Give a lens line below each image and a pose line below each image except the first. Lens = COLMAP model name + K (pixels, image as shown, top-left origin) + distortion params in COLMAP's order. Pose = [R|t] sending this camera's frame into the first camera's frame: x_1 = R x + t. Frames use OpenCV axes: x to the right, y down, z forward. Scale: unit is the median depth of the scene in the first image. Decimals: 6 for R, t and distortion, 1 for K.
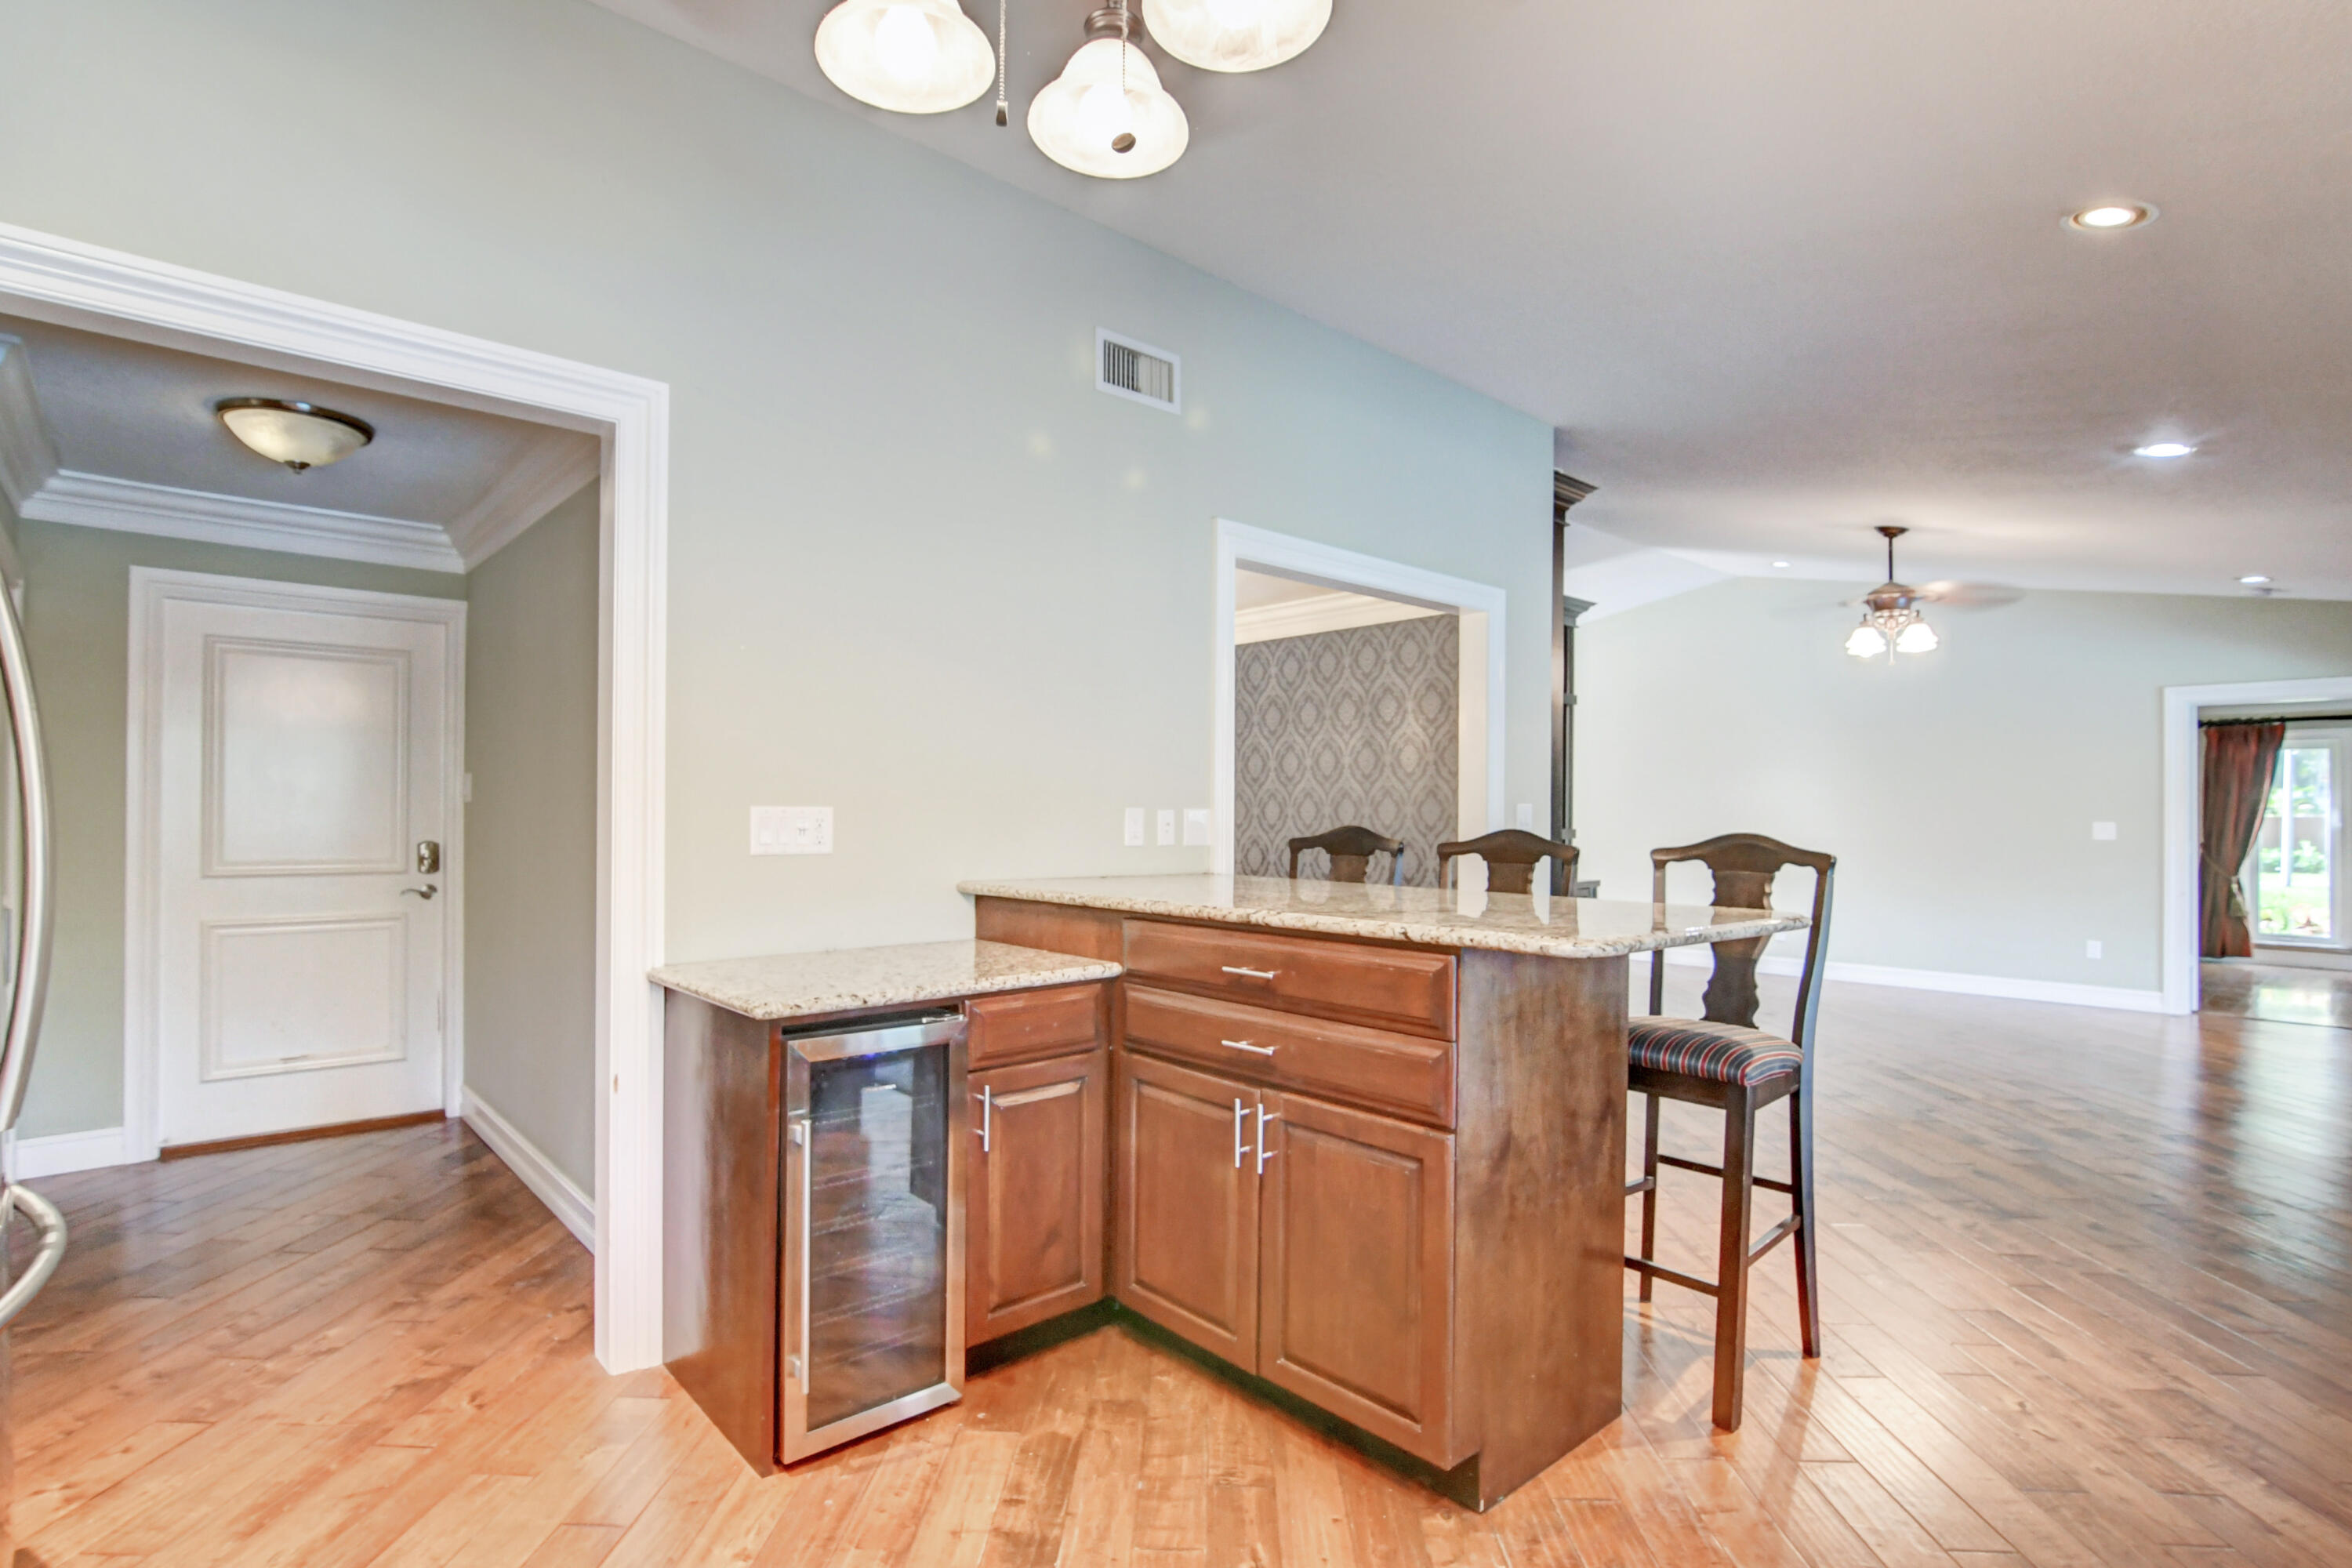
lens RADIAL K [[1156.2, 0, 1176.7], [0, 1156.2, 801.6], [0, 0, 1]] dist [-0.025146, 0.009196]
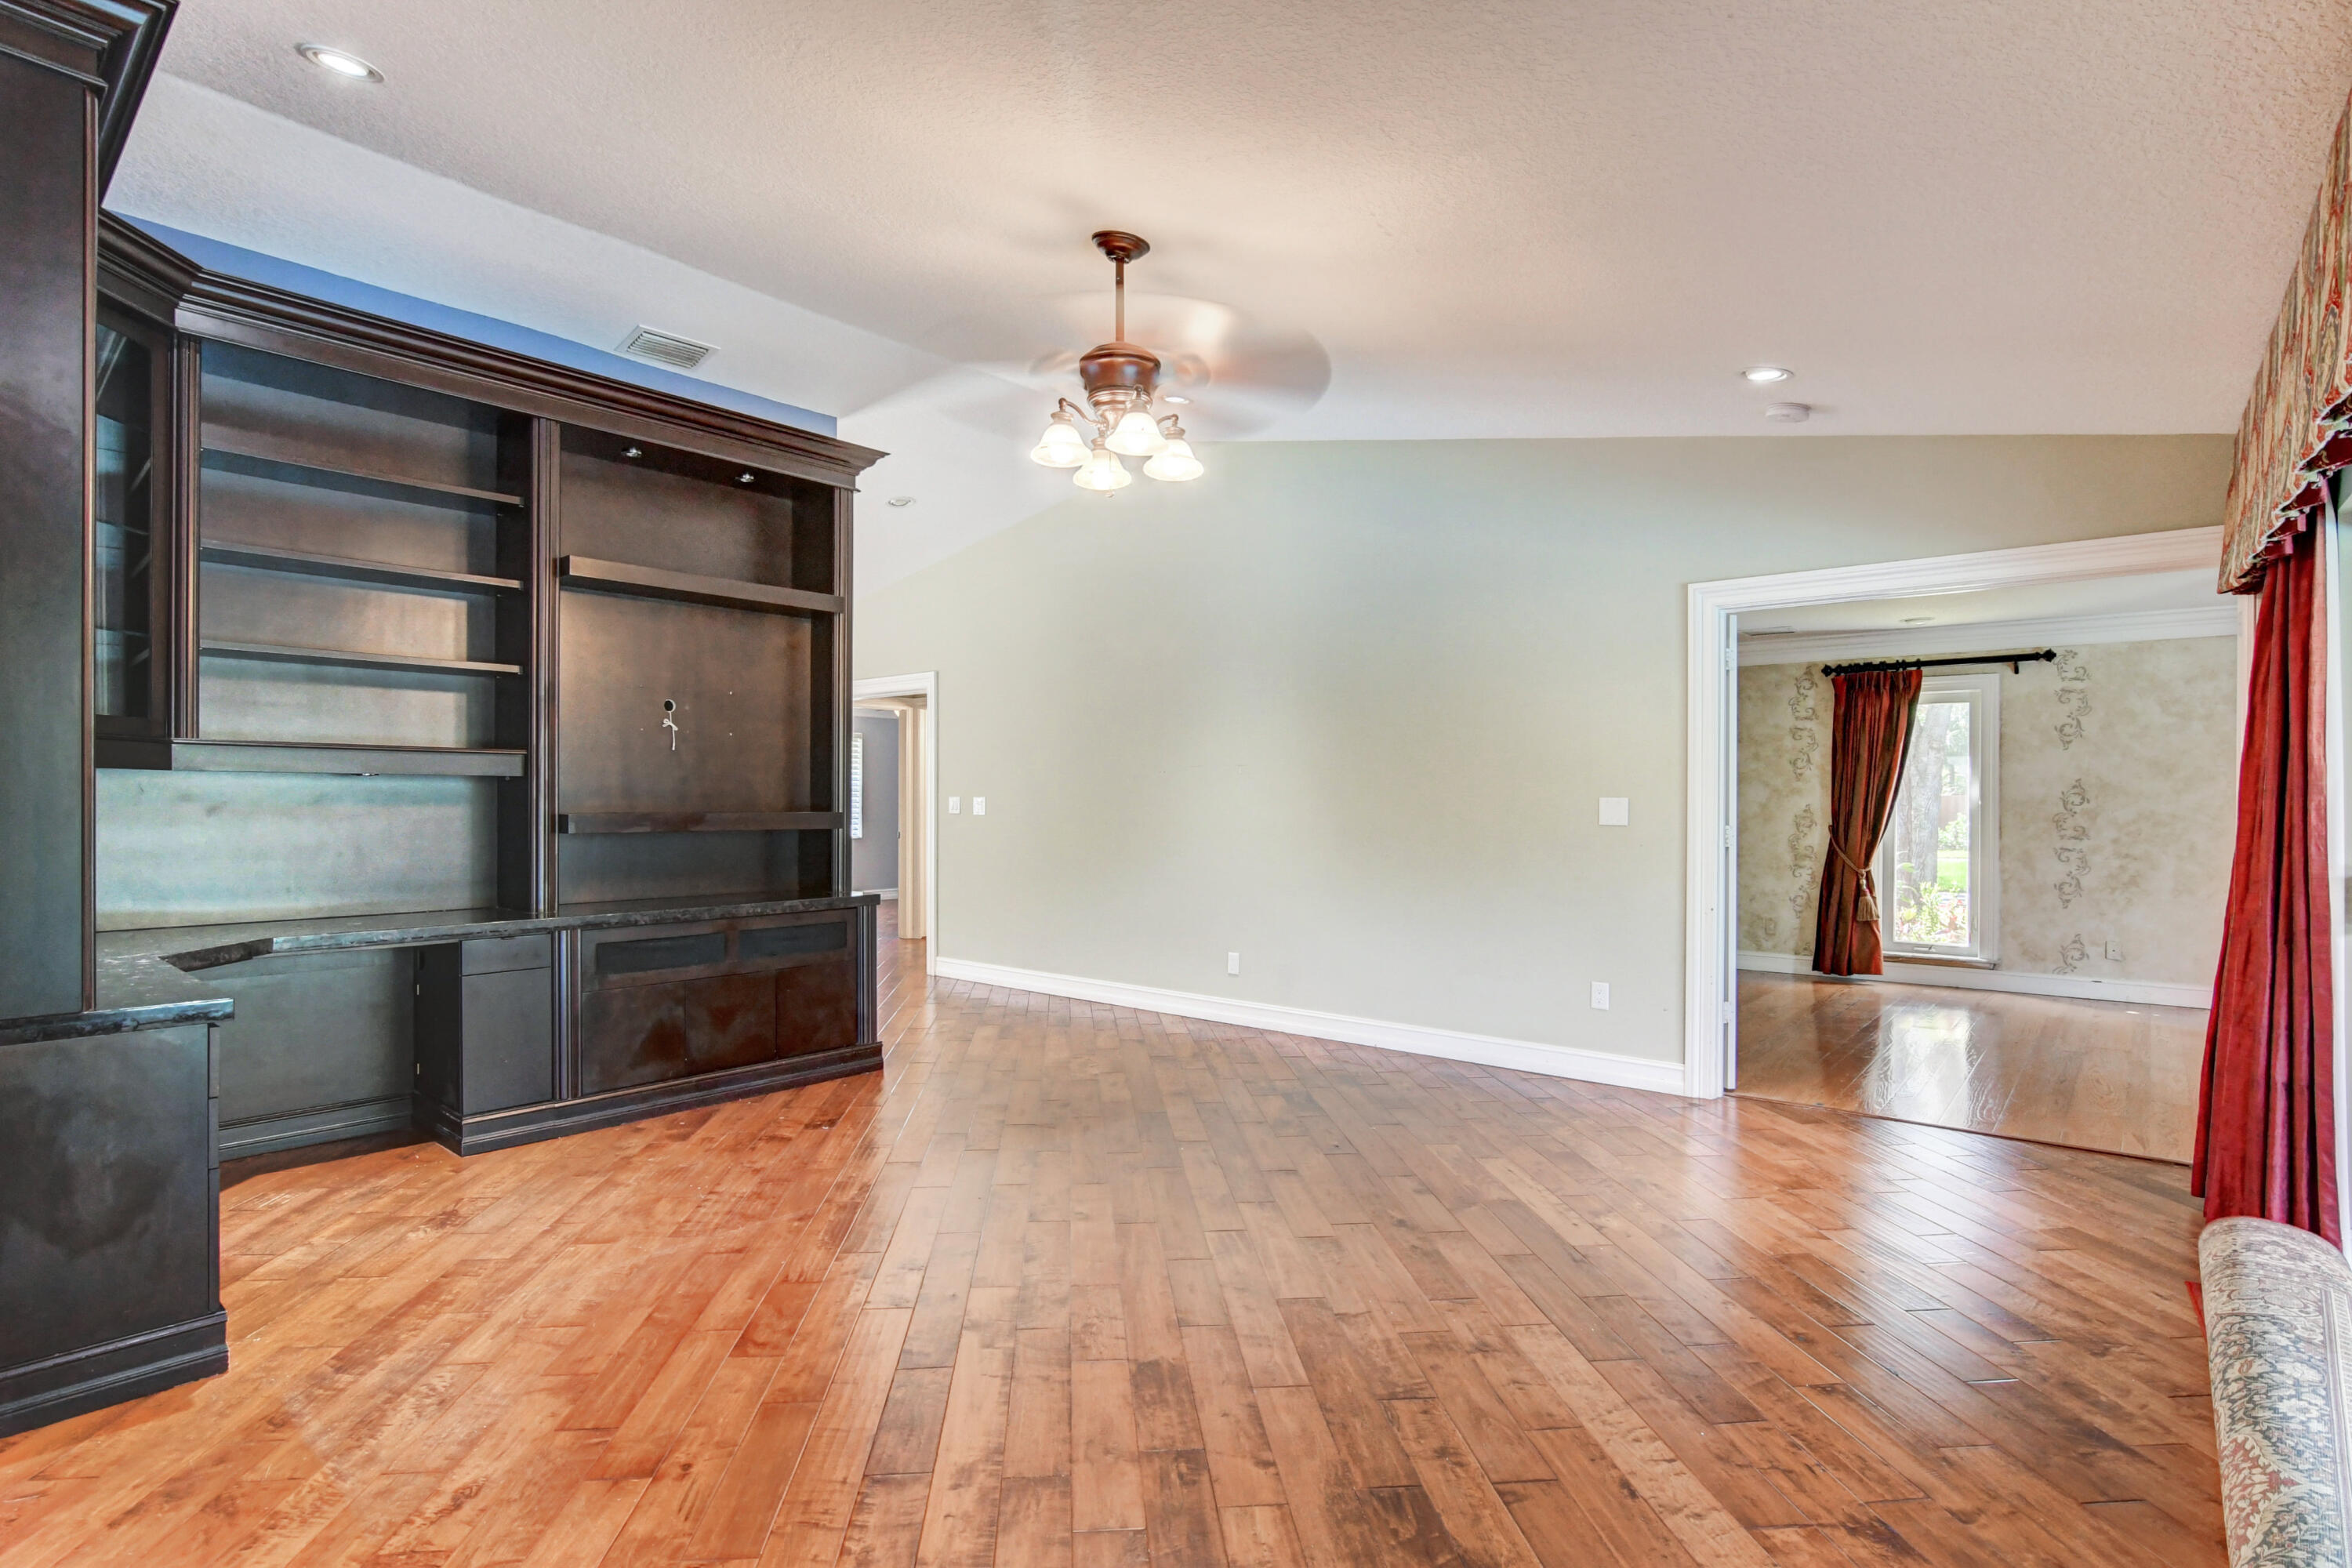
lens RADIAL K [[1156.2, 0, 1166.7], [0, 1156.2, 798.9], [0, 0, 1]] dist [-0.025146, 0.009196]
pose [[0.991657, -0.002948, 0.128871, 0.368044], [0.001179, 0.999904, 0.013797, 0.007585], [-0.128899, -0.013530, 0.991565, 0.298333]]
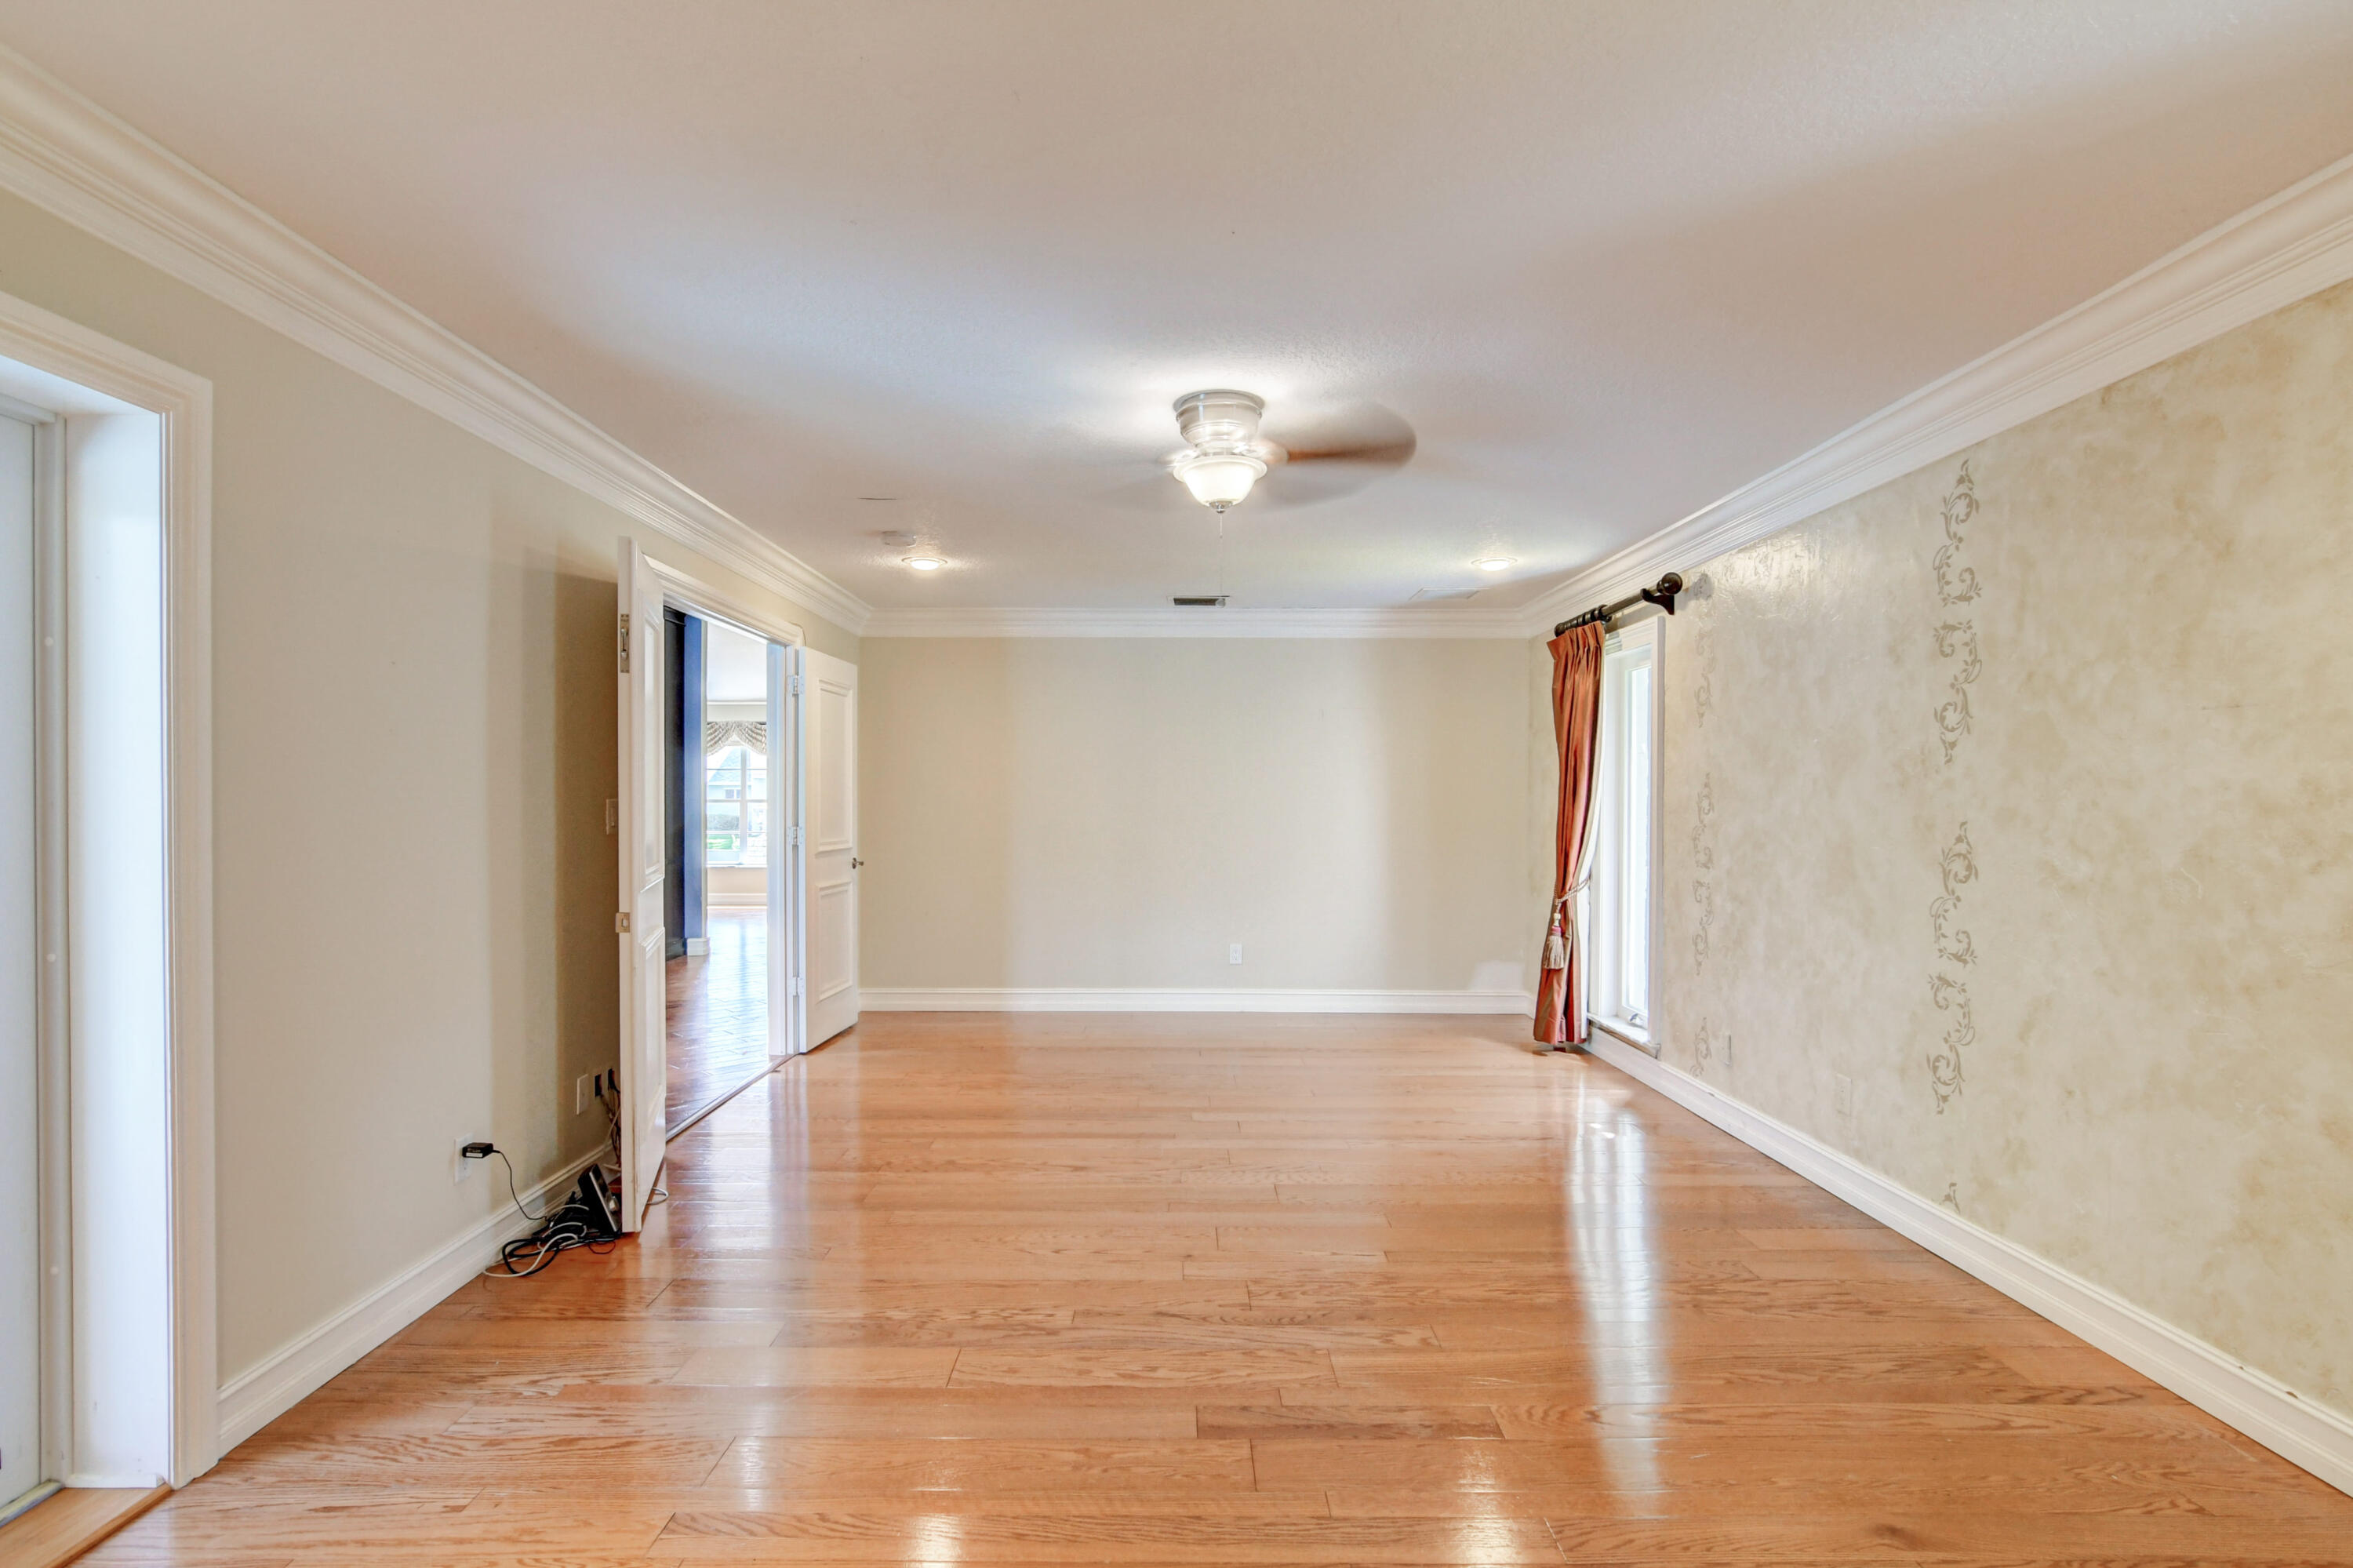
lens RADIAL K [[1156.7, 0, 1167.3], [0, 1156.7, 789.2], [0, 0, 1]] dist [-0.025146, 0.009196]
pose [[0.741178, -0.010004, -0.671234, 1.179939], [0.009994, 0.999943, -0.003866, 0.011860], [0.671234, -0.003843, 0.741236, 0.452208]]
